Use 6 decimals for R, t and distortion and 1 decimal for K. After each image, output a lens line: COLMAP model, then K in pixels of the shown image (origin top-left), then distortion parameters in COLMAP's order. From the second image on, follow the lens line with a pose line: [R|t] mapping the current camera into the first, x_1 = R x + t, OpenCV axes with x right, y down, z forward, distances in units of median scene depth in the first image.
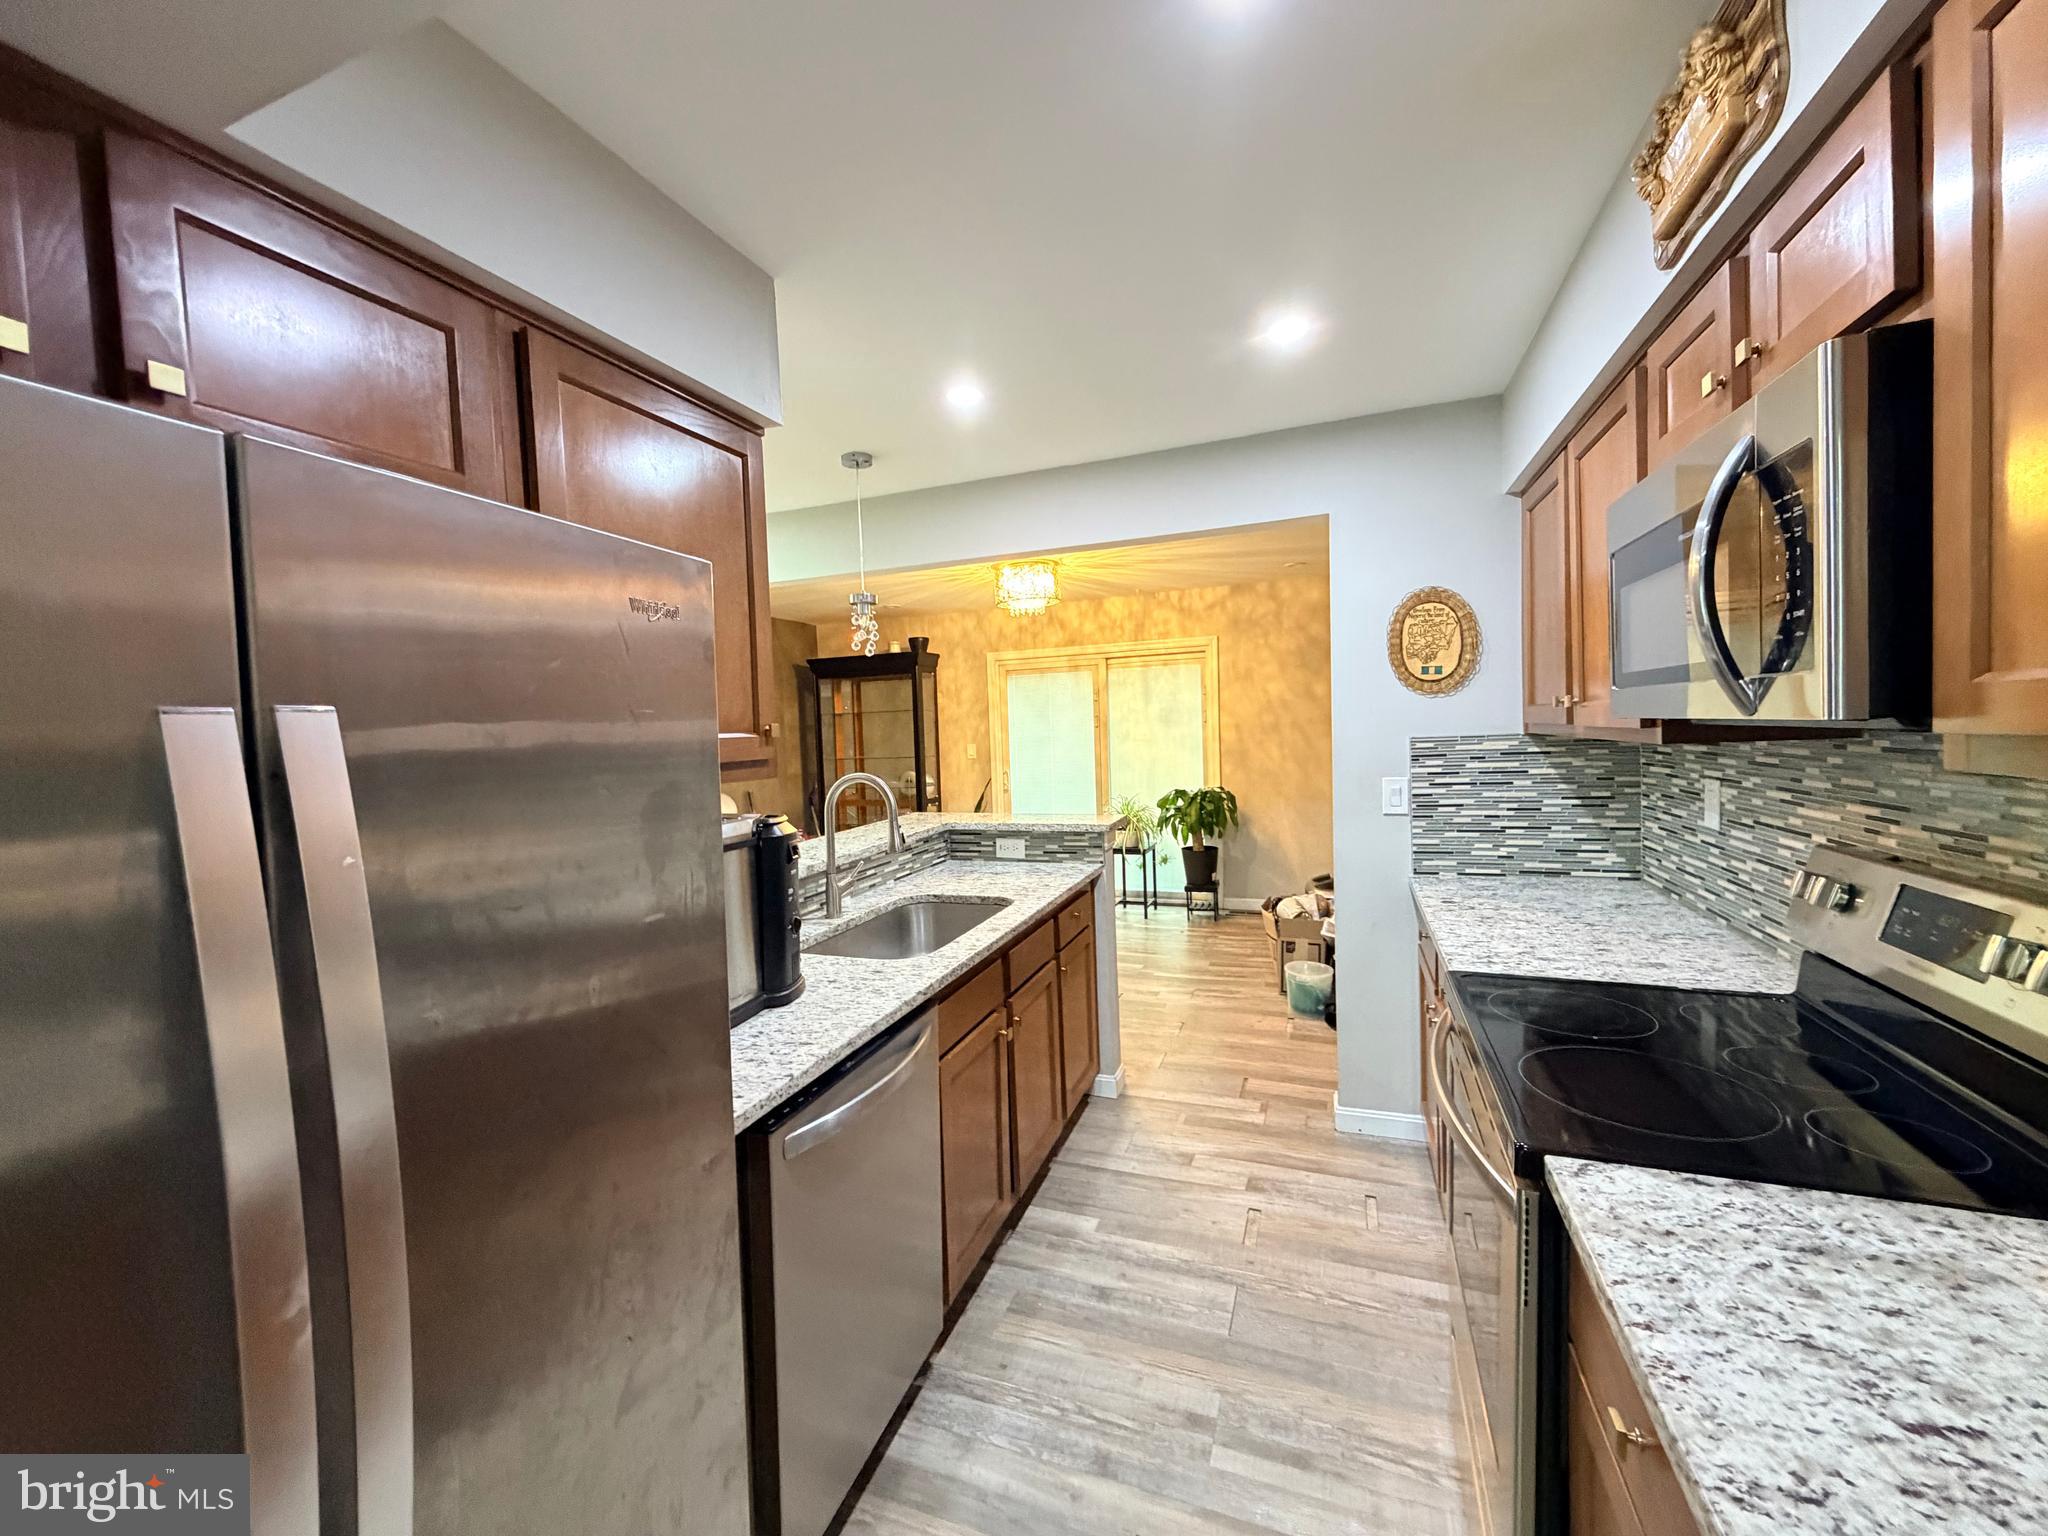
lens RADIAL K [[815.2, 0, 1014.1], [0, 815.2, 759.2], [0, 0, 1]] dist [-0.000064, 0.000228]
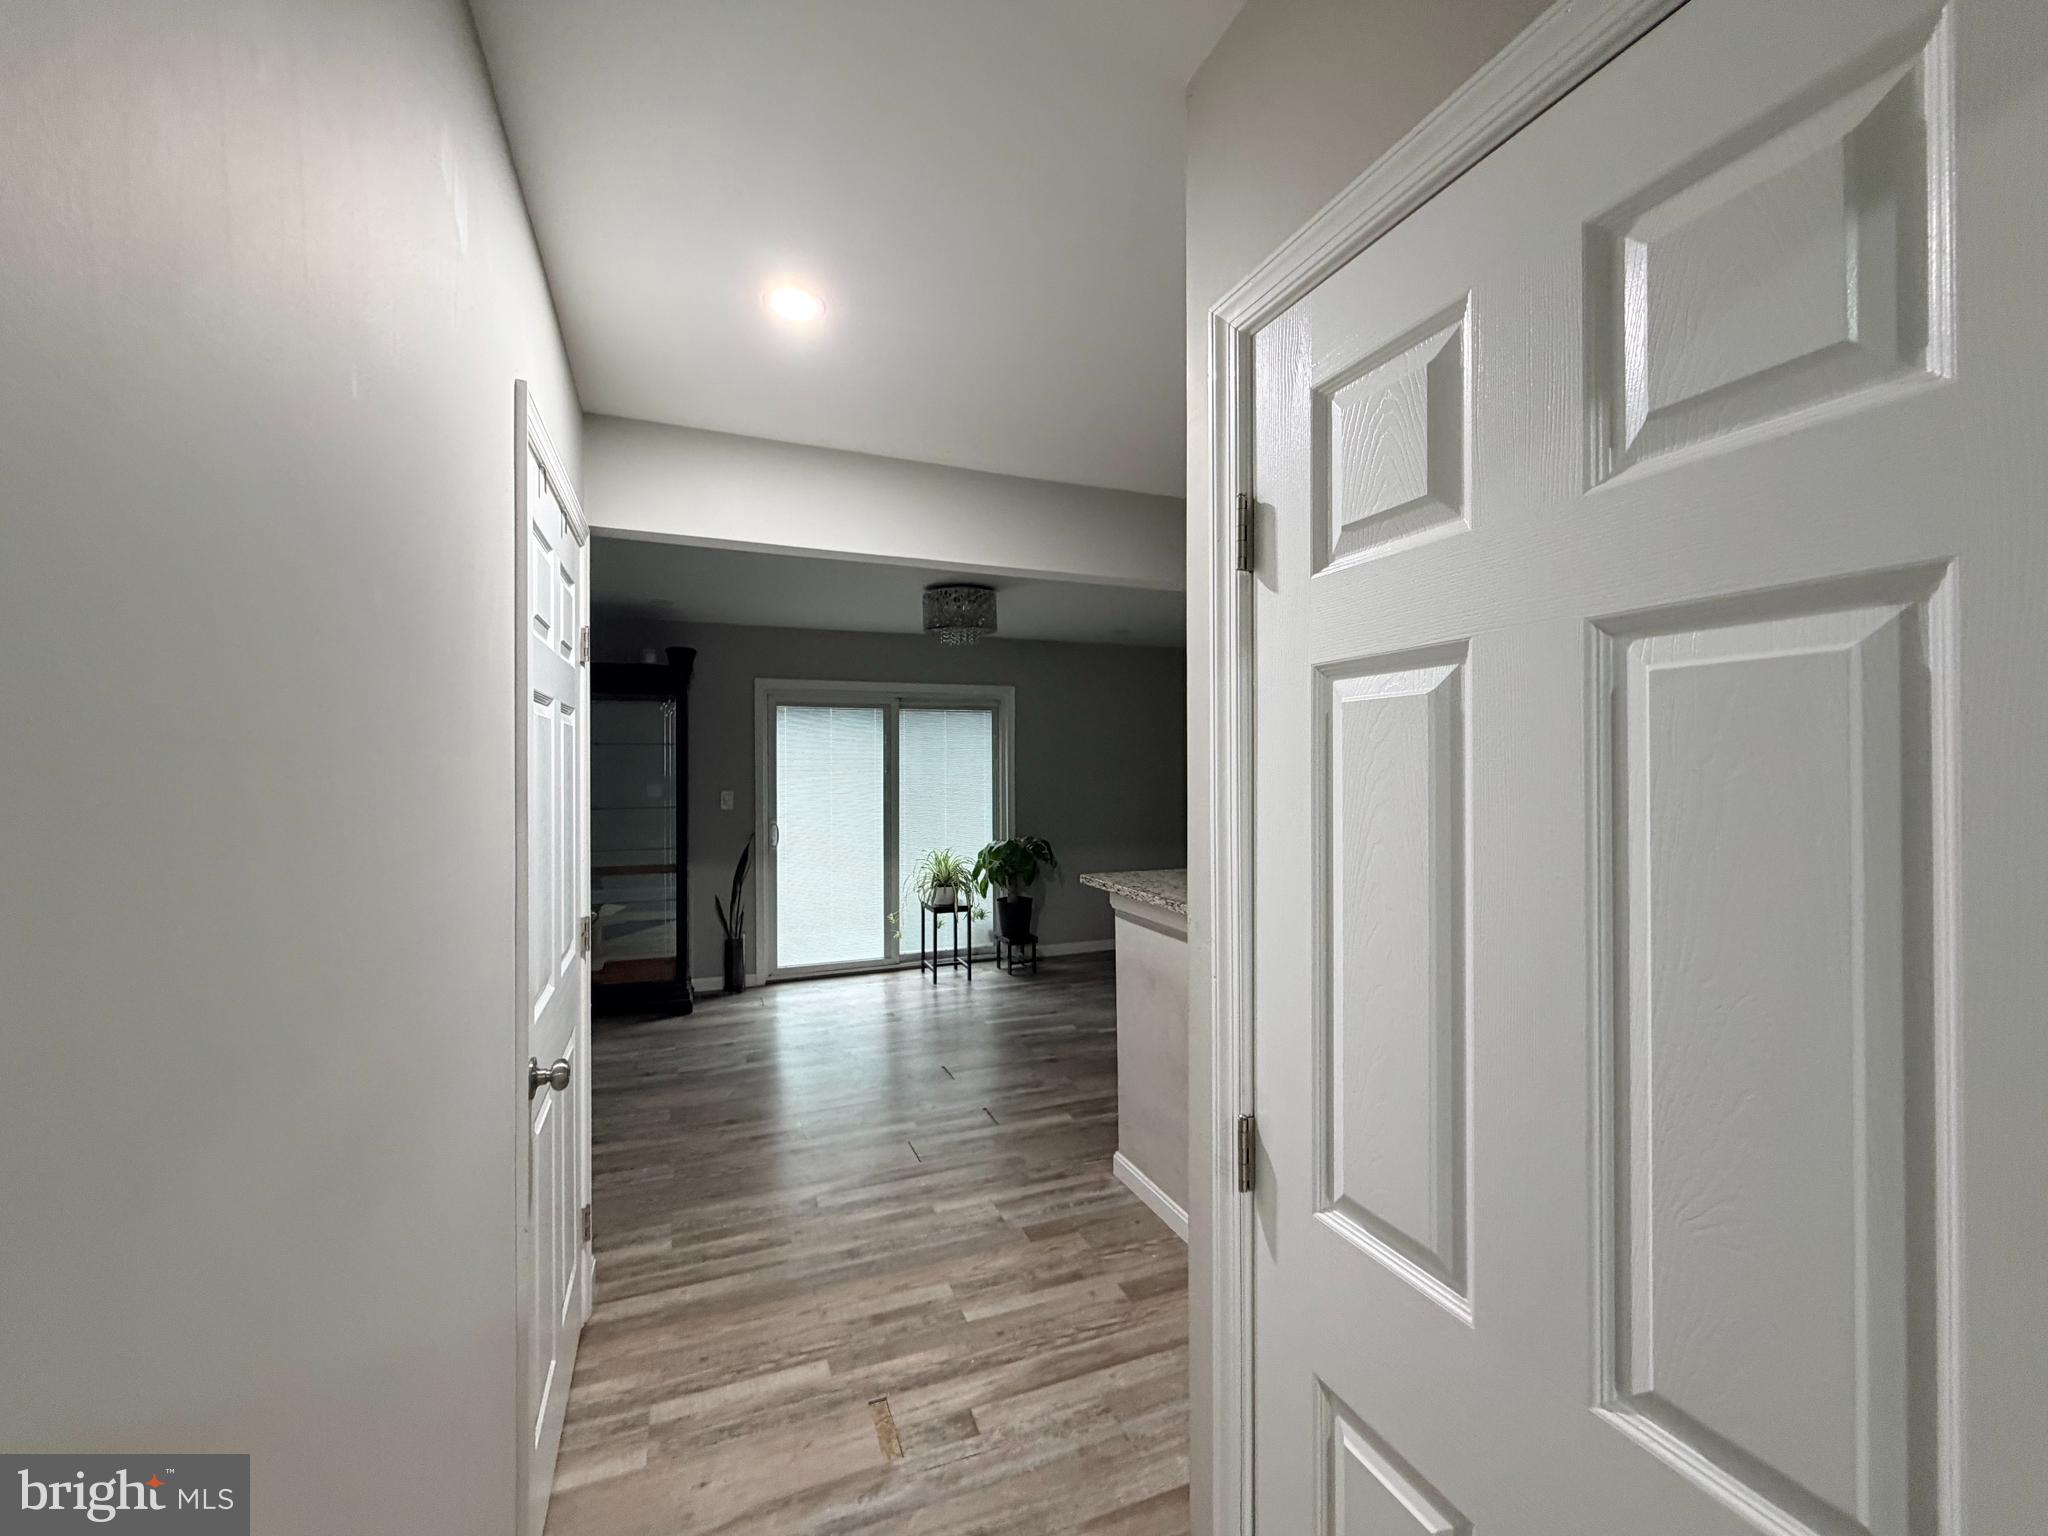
lens RADIAL K [[815.2, 0, 1011.7], [0, 815.2, 766.5], [0, 0, 1]] dist [-0.000064, 0.000228]
pose [[0.734538, 0.030993, 0.677860, -0.977096], [0.005601, 0.998645, -0.051729, -0.000602], [-0.678545, 0.041794, 0.733369, 0.602708]]
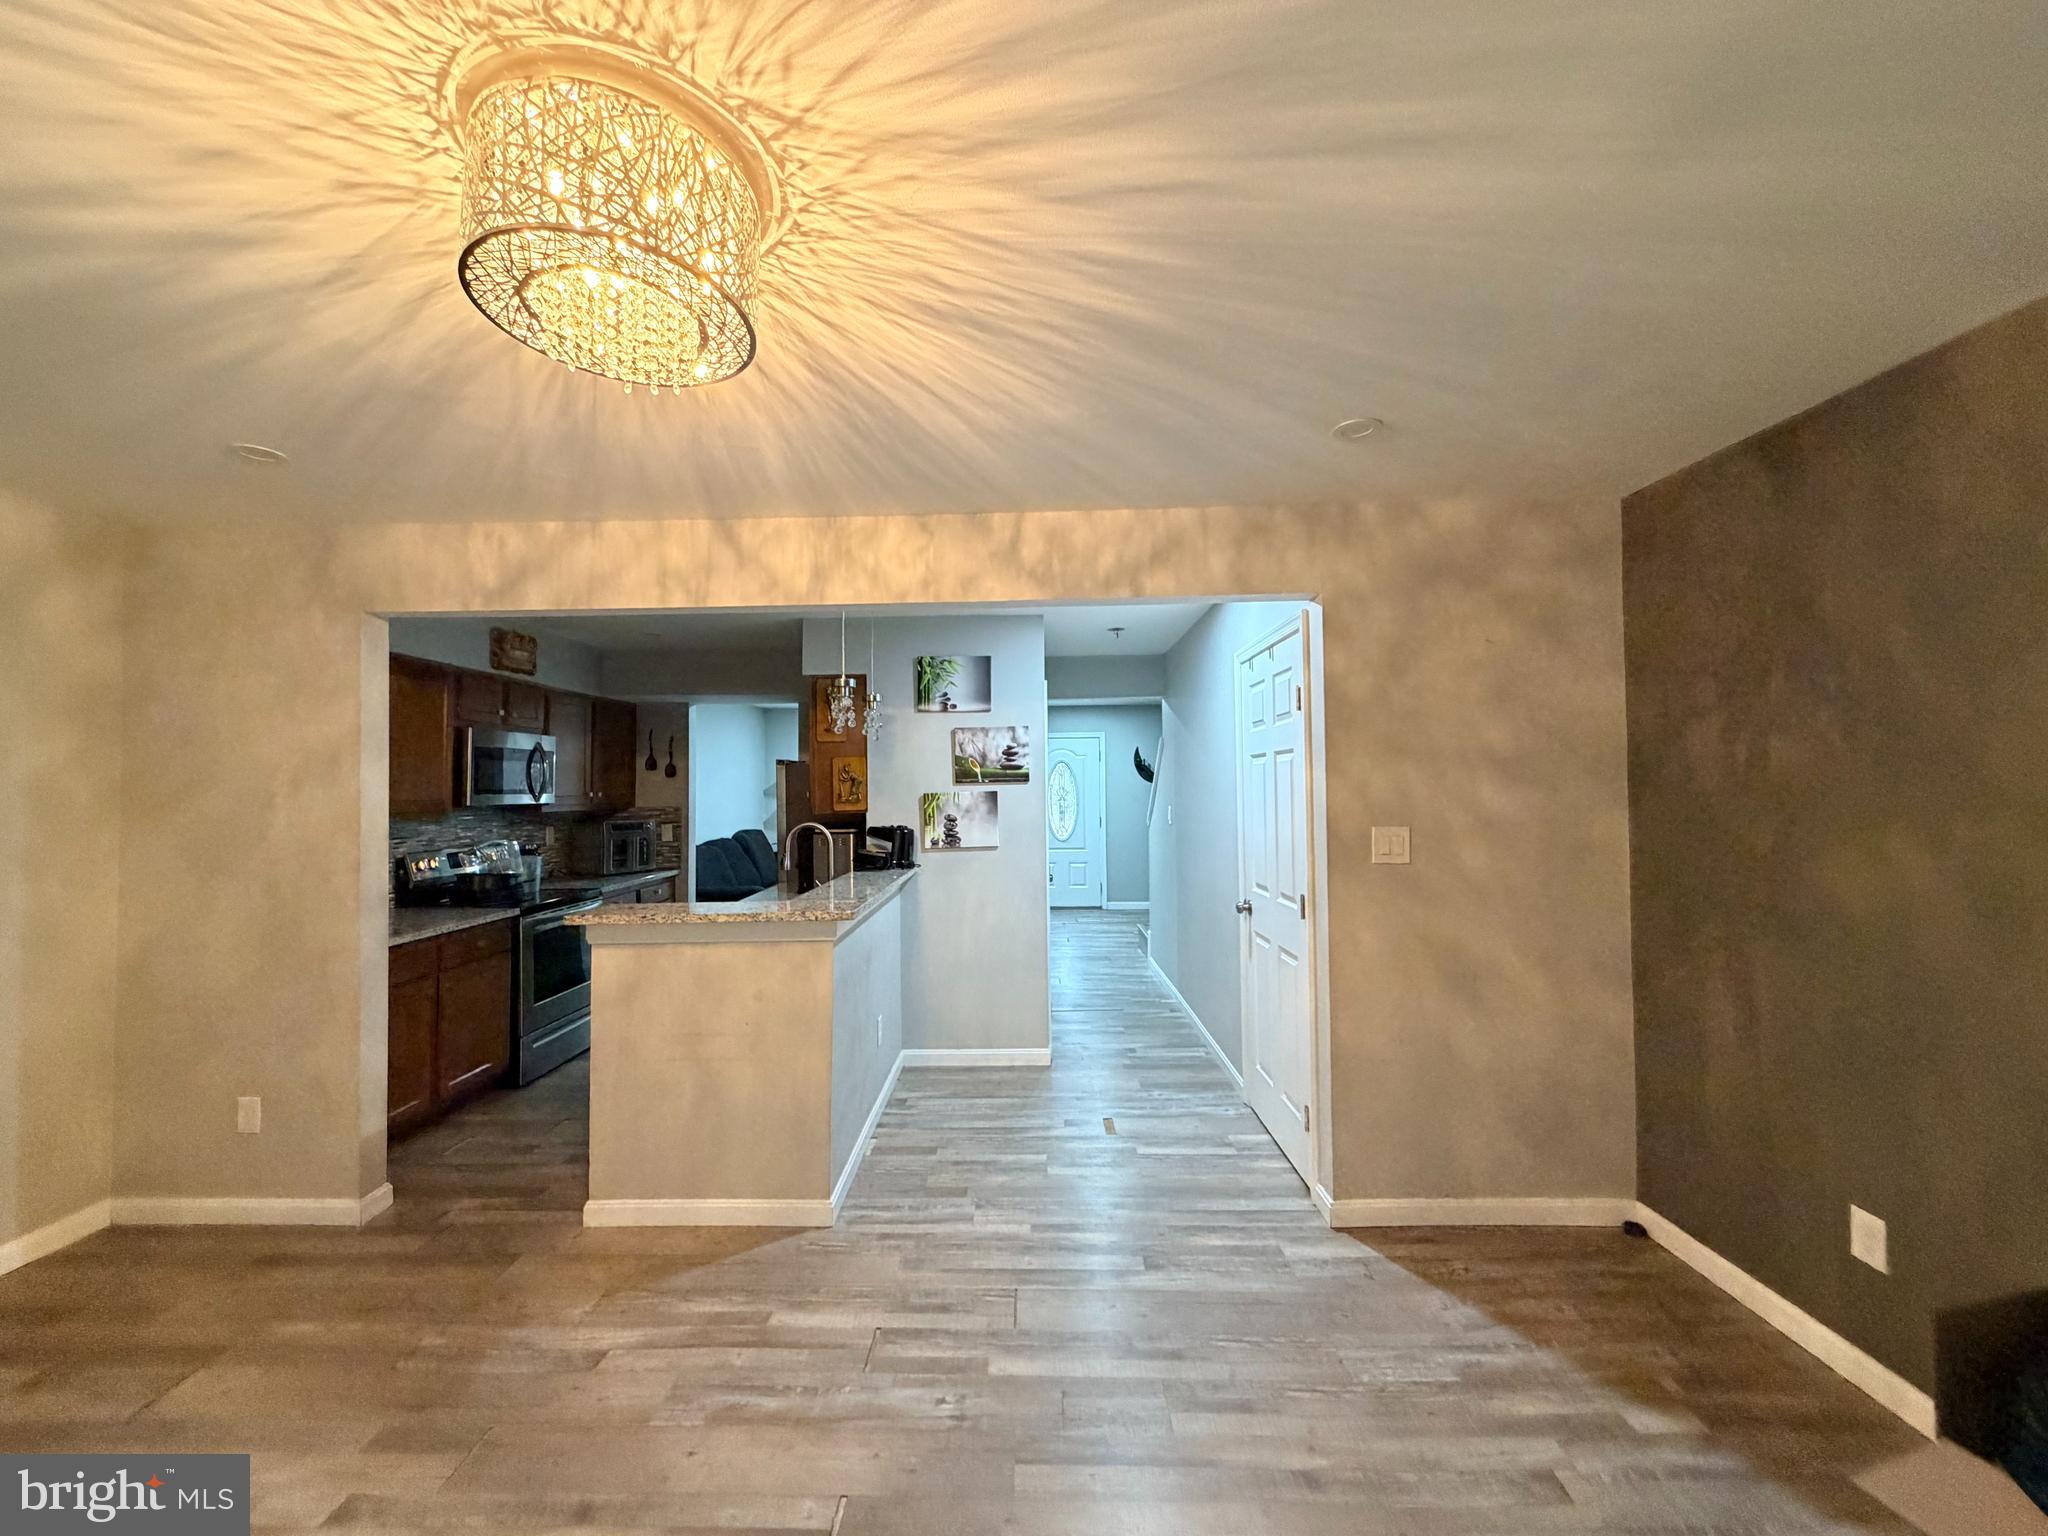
lens RADIAL K [[815.2, 0, 1016.2], [0, 815.2, 764.6], [0, 0, 1]] dist [-0.000064, 0.000228]
pose [[-0.936580, 0.036797, -0.348516, -0.009386], [0.030653, 0.999262, 0.023128, -0.109672], [0.349110, 0.010978, -0.937017, 2.351709]]
